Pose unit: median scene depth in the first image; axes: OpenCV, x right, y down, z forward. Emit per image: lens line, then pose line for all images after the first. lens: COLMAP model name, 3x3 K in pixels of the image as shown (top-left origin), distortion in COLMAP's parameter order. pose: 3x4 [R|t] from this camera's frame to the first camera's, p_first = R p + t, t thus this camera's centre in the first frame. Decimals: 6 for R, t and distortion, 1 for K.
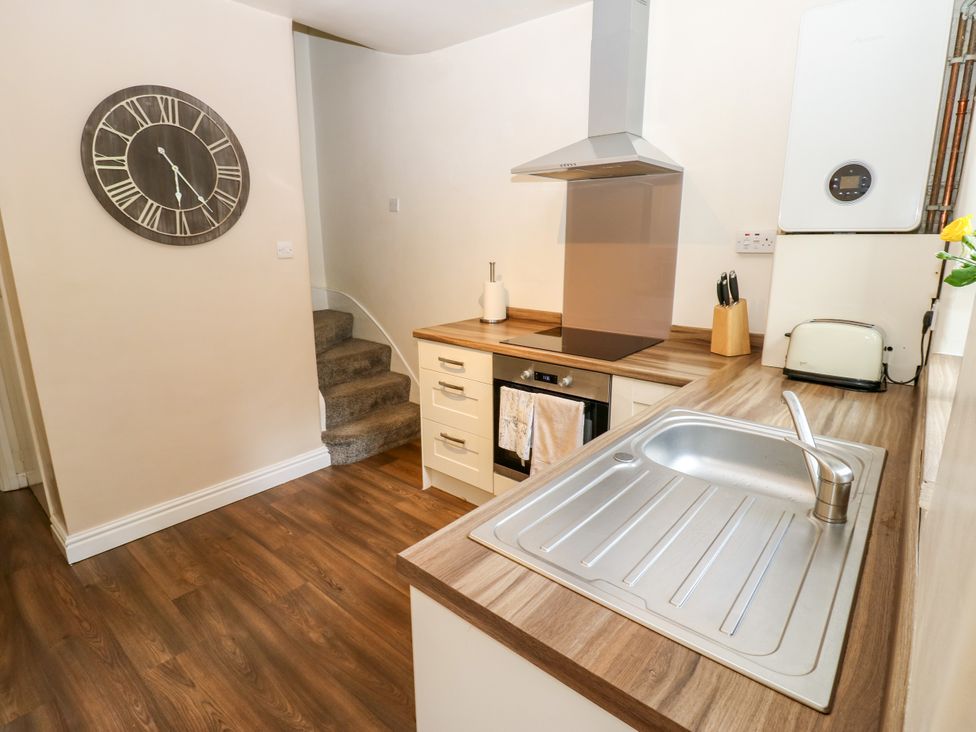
lens RADIAL K [[514.5, 0, 488.4], [0, 514.5, 349.2], [0, 0, 1]] dist [0.000653, -0.014349]
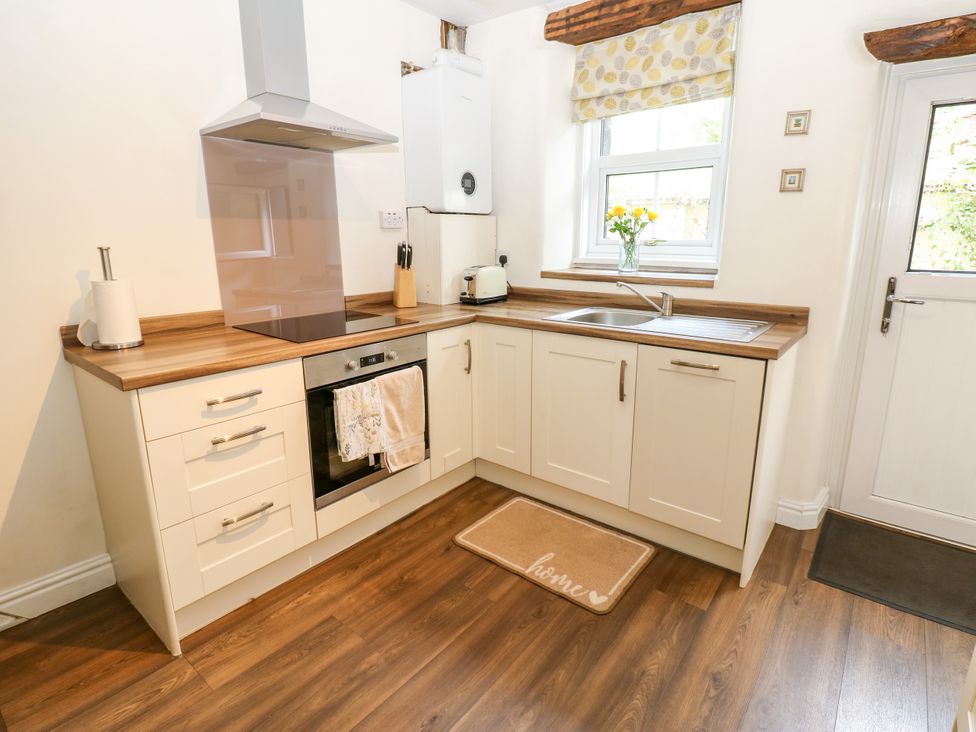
lens RADIAL K [[514.5, 0, 501.7], [0, 514.5, 351.6], [0, 0, 1]] dist [0.000653, -0.014349]
pose [[-0.041571, -0.215366, 0.975648, -0.798950], [0.218210, 0.950963, 0.219214, -0.110995], [-0.975016, 0.222009, 0.007462, 0.759751]]
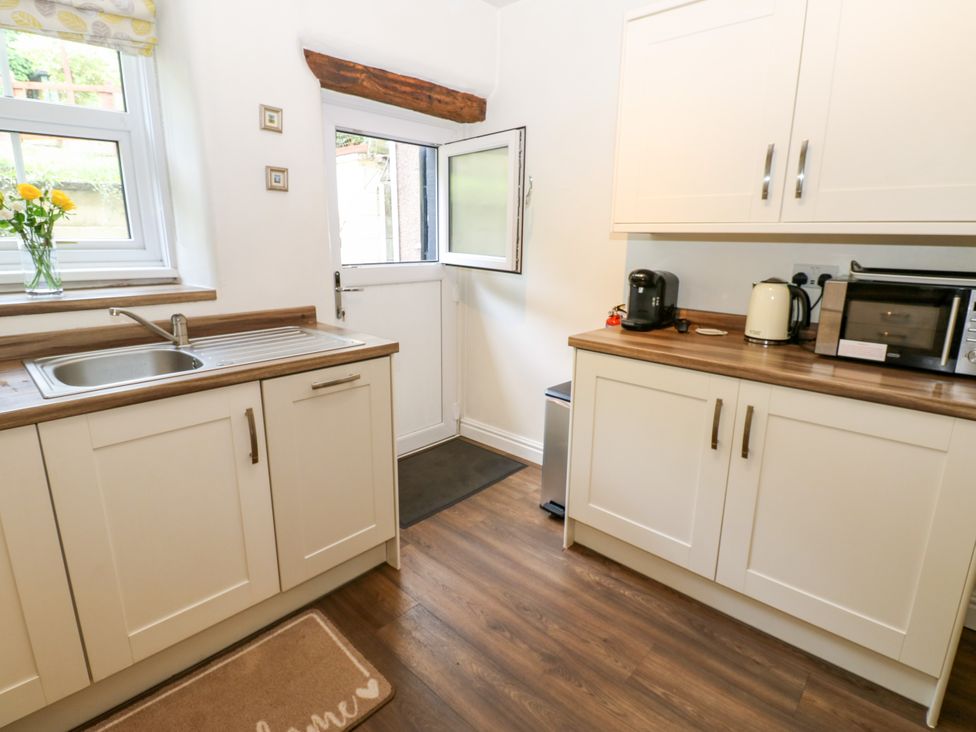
lens RADIAL K [[514.5, 0, 496.7], [0, 514.5, 350.5], [0, 0, 1]] dist [0.000653, -0.014349]
pose [[-0.999505, -0.016753, 0.026624, -0.251273], [-0.003882, 0.905601, 0.424112, -0.199416], [-0.031215, 0.423799, -0.905218, 1.118291]]
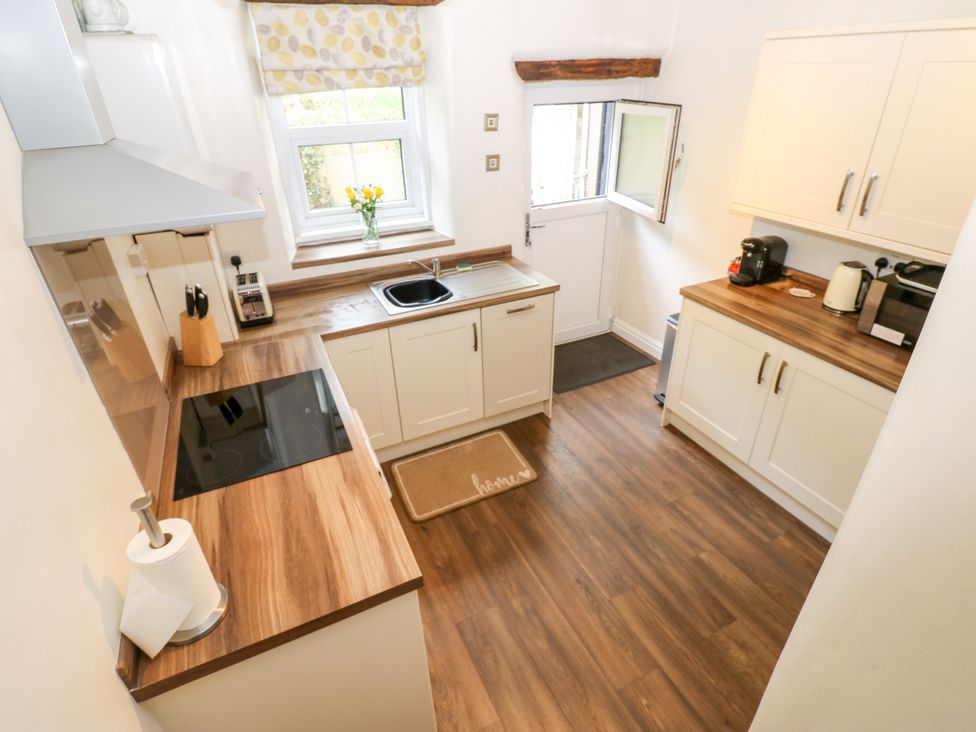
lens RADIAL K [[514.5, 0, 493.3], [0, 514.5, 350.9], [0, 0, 1]] dist [0.000653, -0.014349]
pose [[-0.920130, -0.169081, 0.353231, -0.402769], [0.103673, 0.764637, 0.636068, -0.575073], [-0.377640, 0.621886, -0.686036, 1.427345]]
